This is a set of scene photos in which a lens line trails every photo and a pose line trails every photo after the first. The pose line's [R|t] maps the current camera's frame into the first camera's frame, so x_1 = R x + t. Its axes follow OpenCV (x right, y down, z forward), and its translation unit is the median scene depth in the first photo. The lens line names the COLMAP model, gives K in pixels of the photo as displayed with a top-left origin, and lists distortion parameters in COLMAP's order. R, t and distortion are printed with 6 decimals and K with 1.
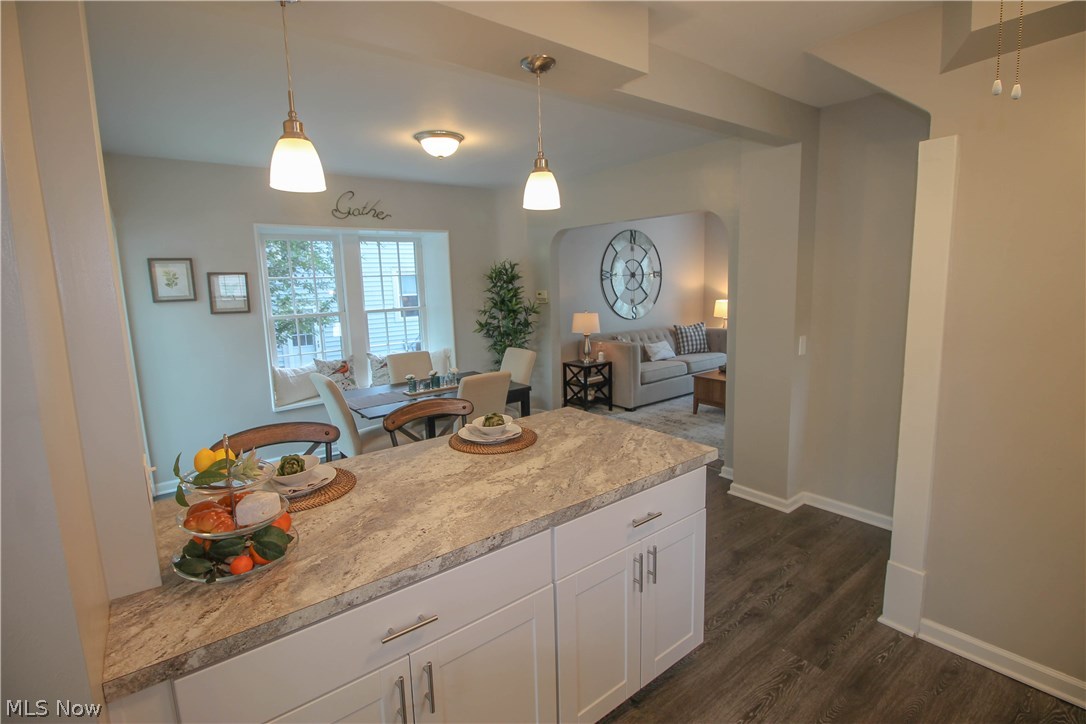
lens RADIAL K [[508.1, 0, 542.4], [0, 508.1, 355.5], [0, 0, 1]] dist [-0.006130, -0.007172]
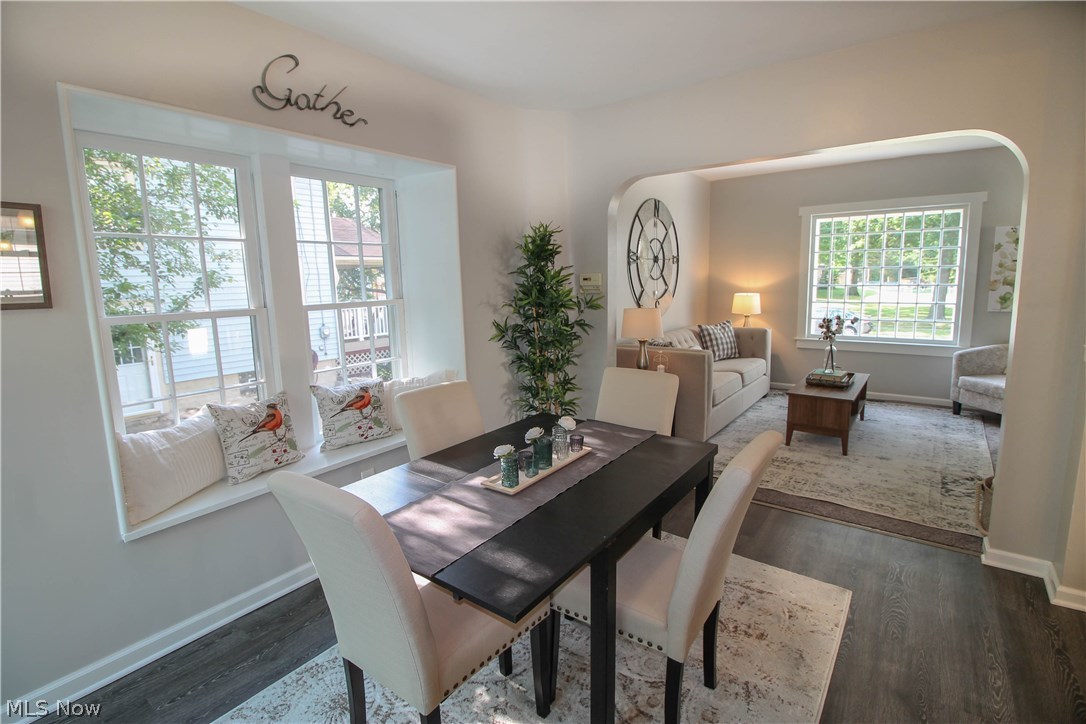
lens RADIAL K [[508.1, 0, 540.3], [0, 508.1, 357.5], [0, 0, 1]] dist [-0.006130, -0.007172]
pose [[0.965329, -0.033612, 0.258863, -0.260724], [0.034058, 0.999416, 0.002763, -0.028482], [-0.258804, 0.006149, 0.965910, 0.440039]]
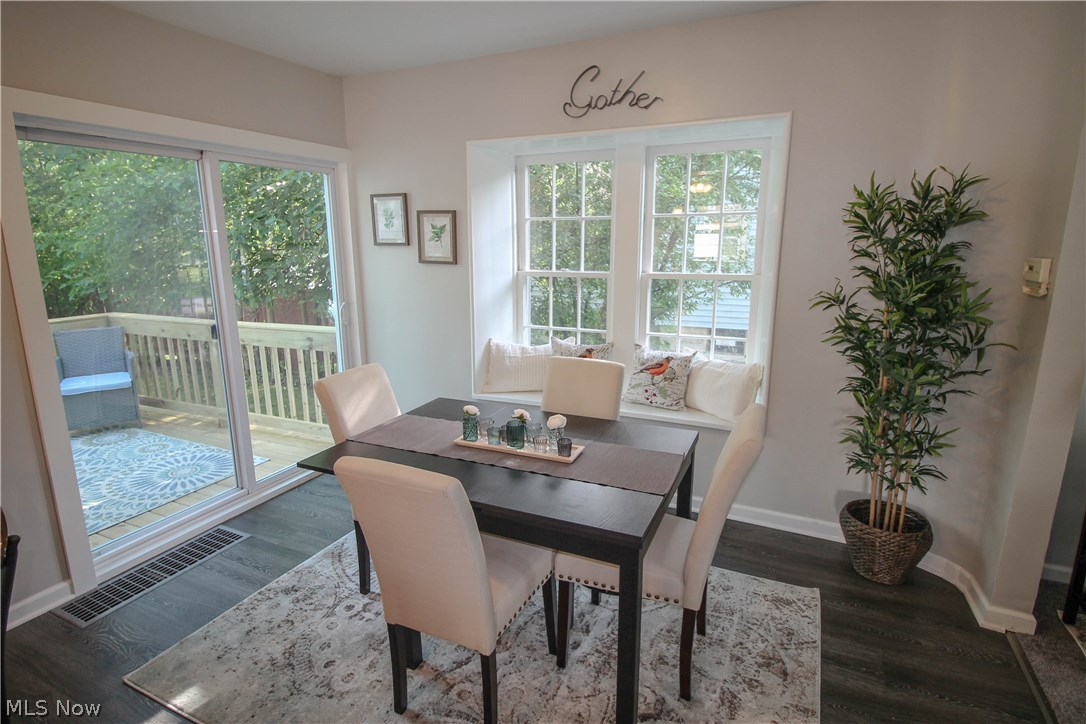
lens RADIAL K [[561.3, 0, 536.6], [0, 561.3, 355.0], [0, 0, 1]] dist [-0.005370, -0.005096]
pose [[0.451381, 0.210103, -0.867244, 0.198358], [-0.138129, 0.976622, 0.164709, -0.089735], [0.881575, 0.045445, 0.469850, 0.603457]]
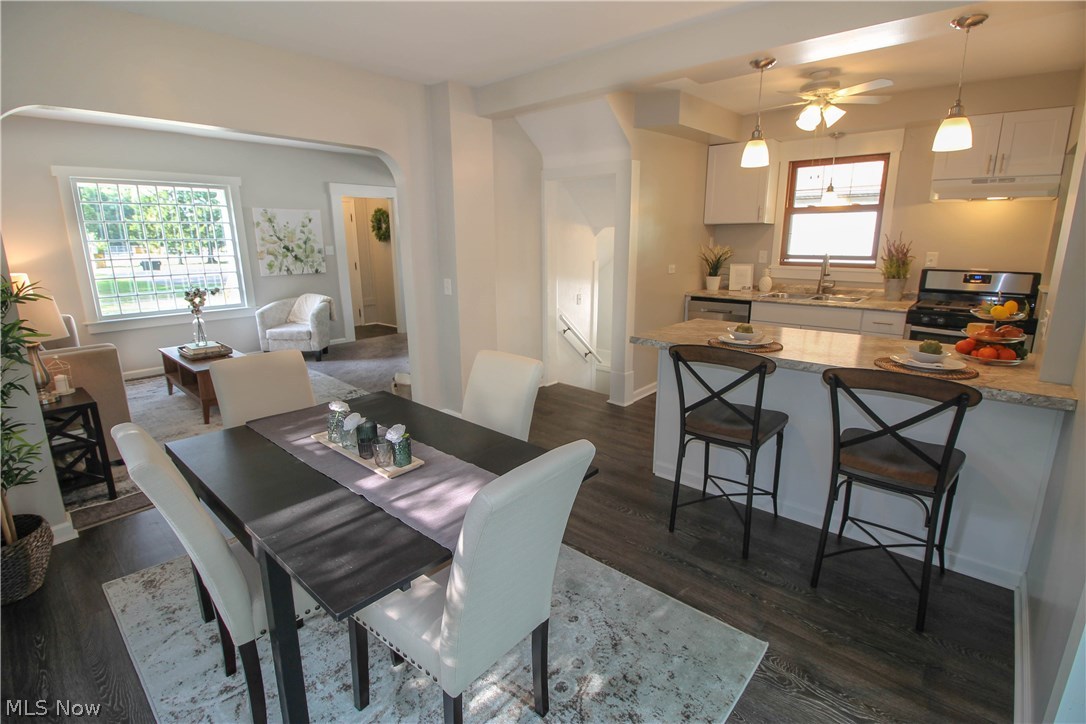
lens RADIAL K [[508.1, 0, 542.1], [0, 508.1, 358.2], [0, 0, 1]] dist [-0.006130, -0.007172]
pose [[-0.183432, -0.202870, 0.961871, -0.519423], [0.157650, 0.959738, 0.232485, -0.074185], [-0.970309, 0.194285, -0.144064, 0.716813]]
